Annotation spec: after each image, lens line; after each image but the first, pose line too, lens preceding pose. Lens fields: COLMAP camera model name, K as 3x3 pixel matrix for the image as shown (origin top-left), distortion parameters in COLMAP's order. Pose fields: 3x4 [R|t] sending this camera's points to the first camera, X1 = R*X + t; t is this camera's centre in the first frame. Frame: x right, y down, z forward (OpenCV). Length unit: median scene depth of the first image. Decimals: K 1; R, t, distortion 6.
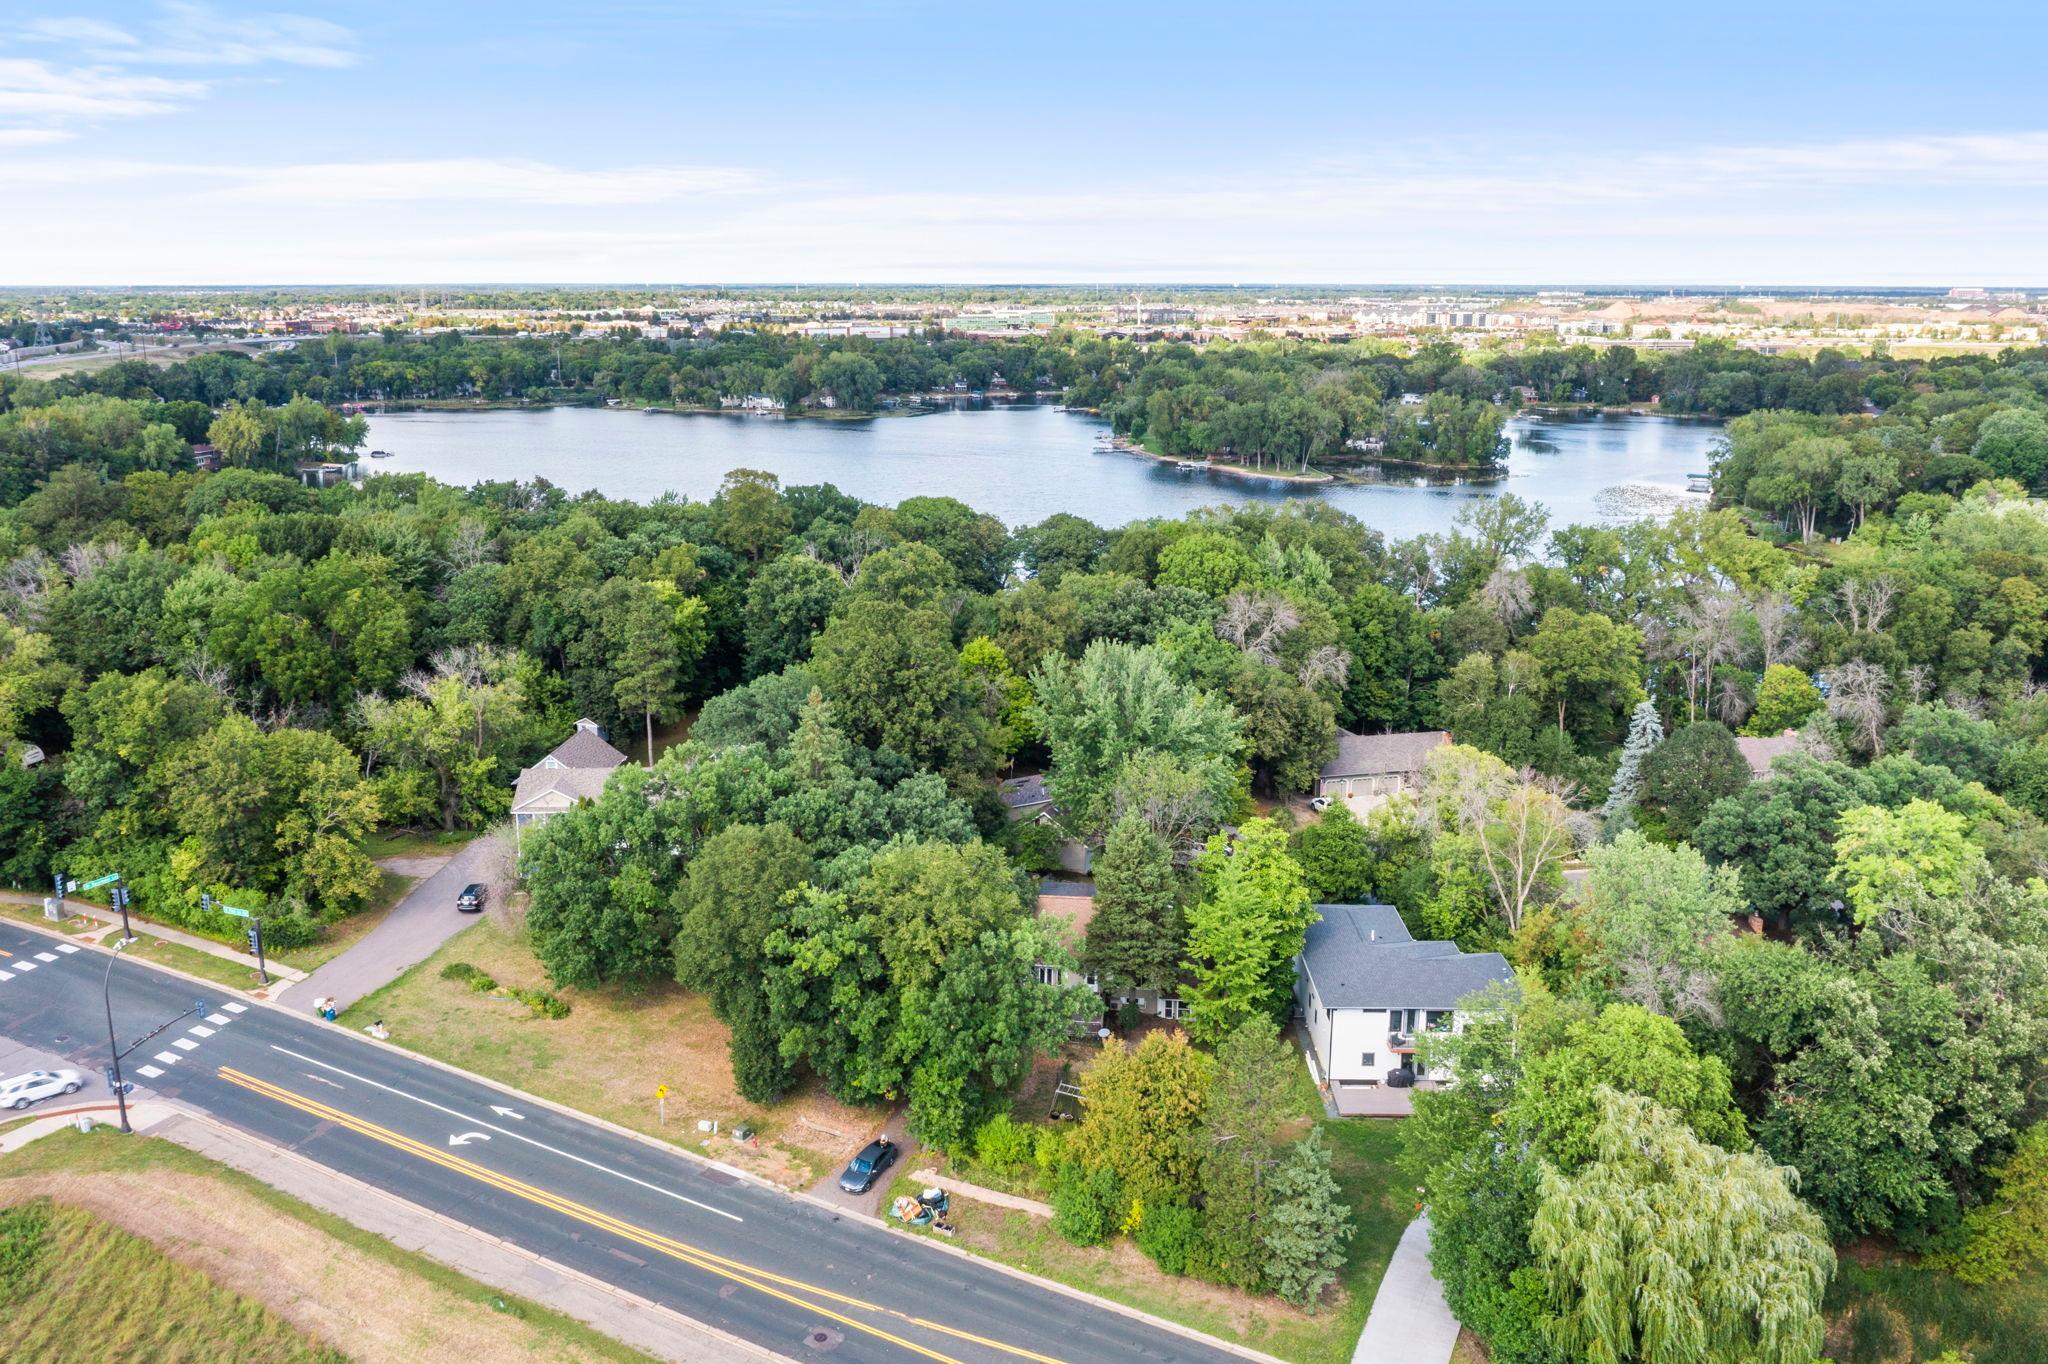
lens RADIAL K [[1595.2, 0, 1019.1], [0, 1595.2, 672.4], [0, 0, 1]] dist [-0.022572, 0.007182]
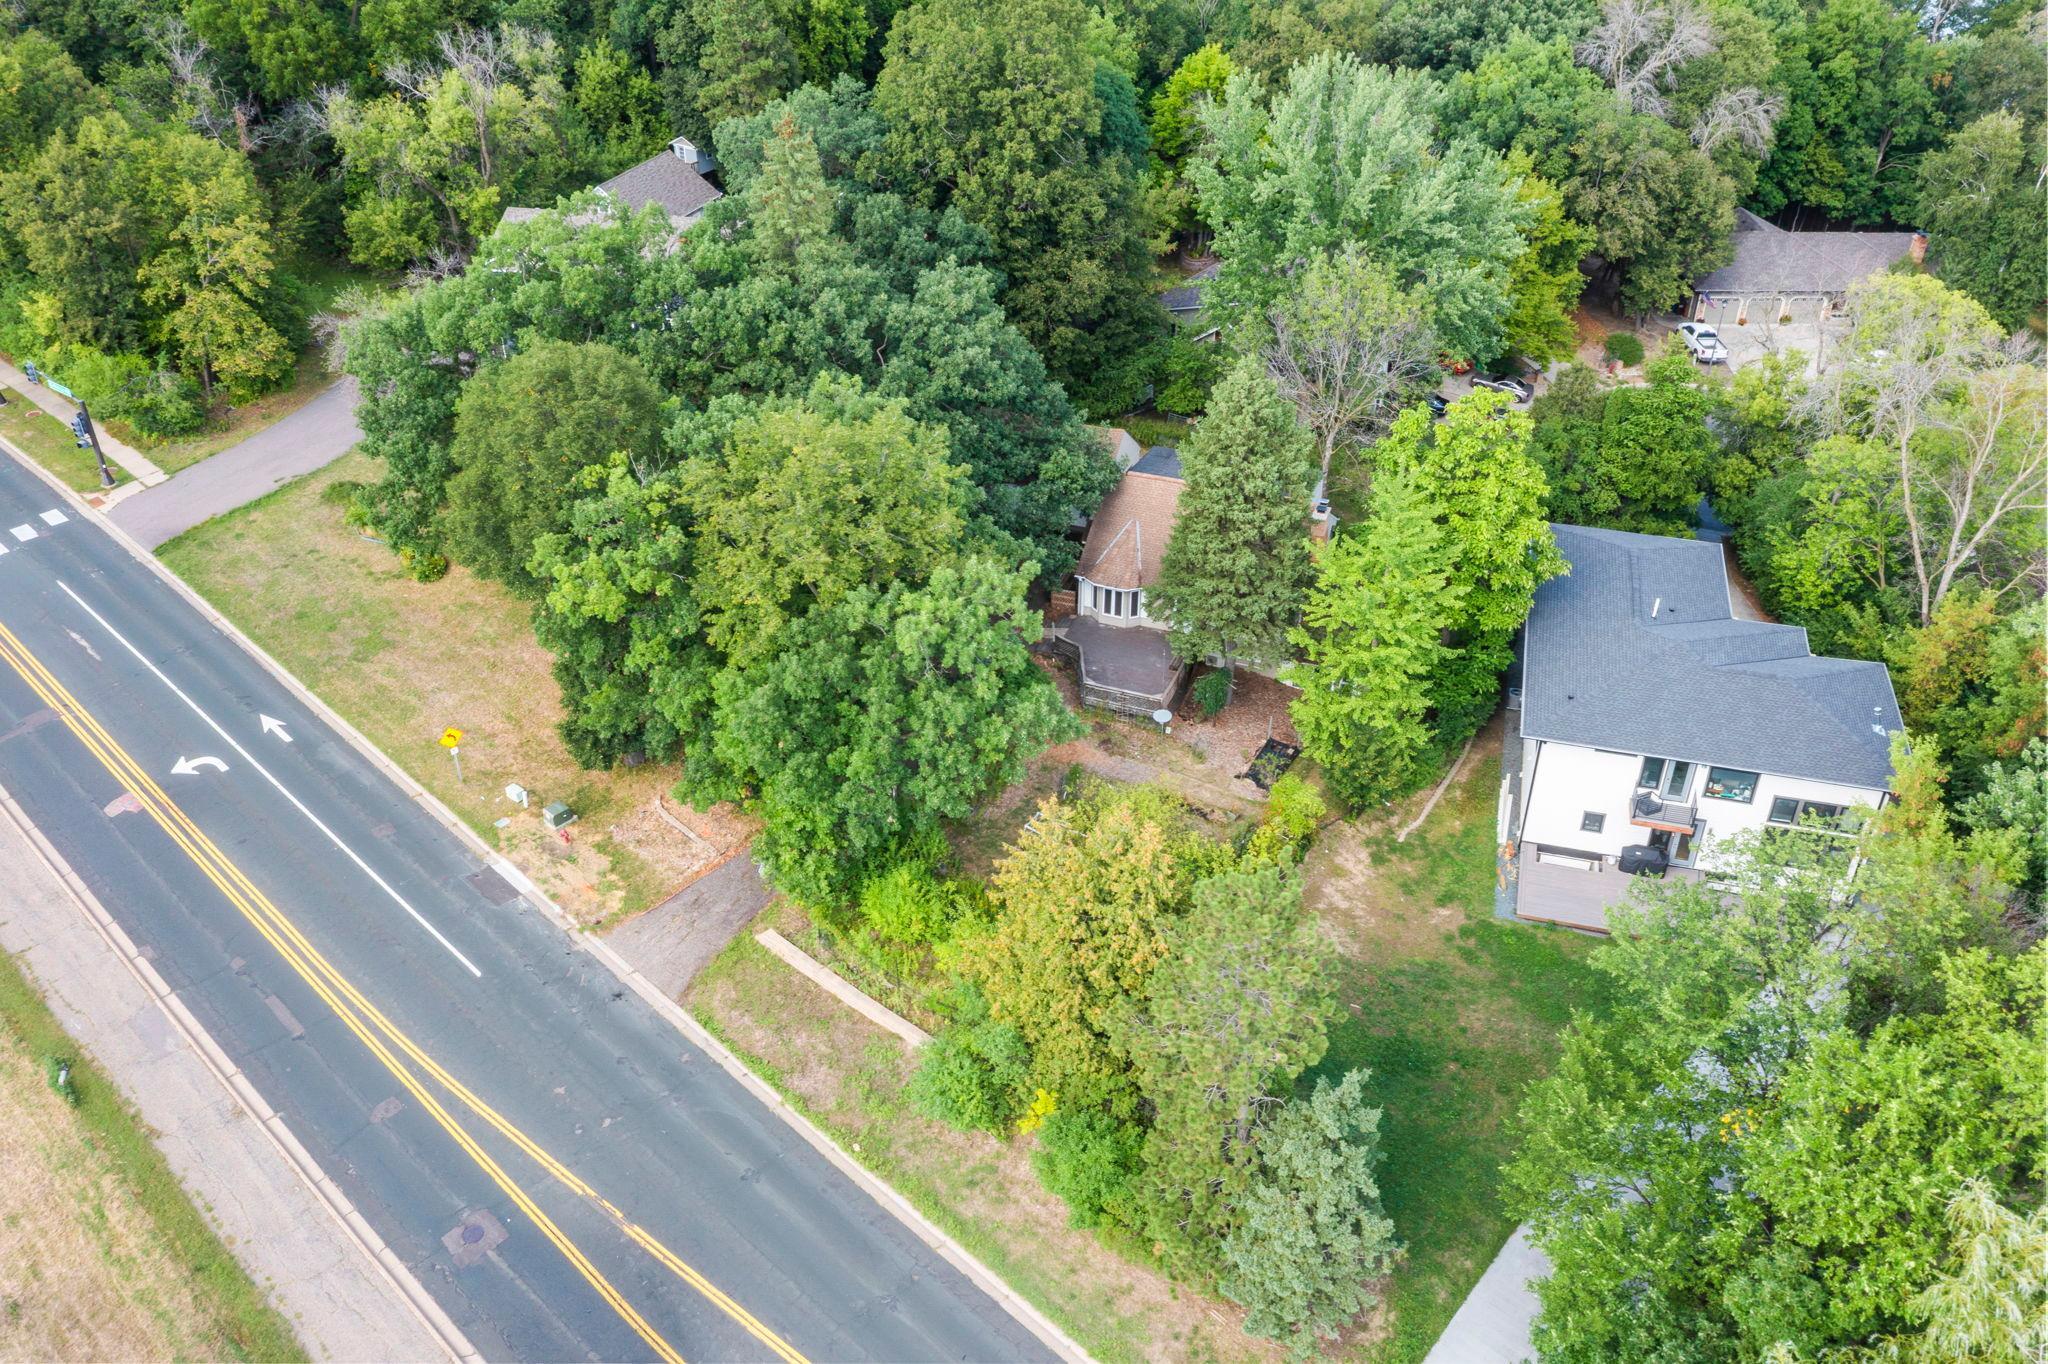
lens RADIAL K [[1595.2, 0, 1019.1], [0, 1595.2, 672.4], [0, 0, 1]] dist [-0.022572, 0.007182]
pose [[0.964372, 0.134148, -0.228016, 0.116130], [-0.048047, 0.936380, 0.347685, -0.004524], [0.260151, -0.324342, 0.909464, 0.349049]]
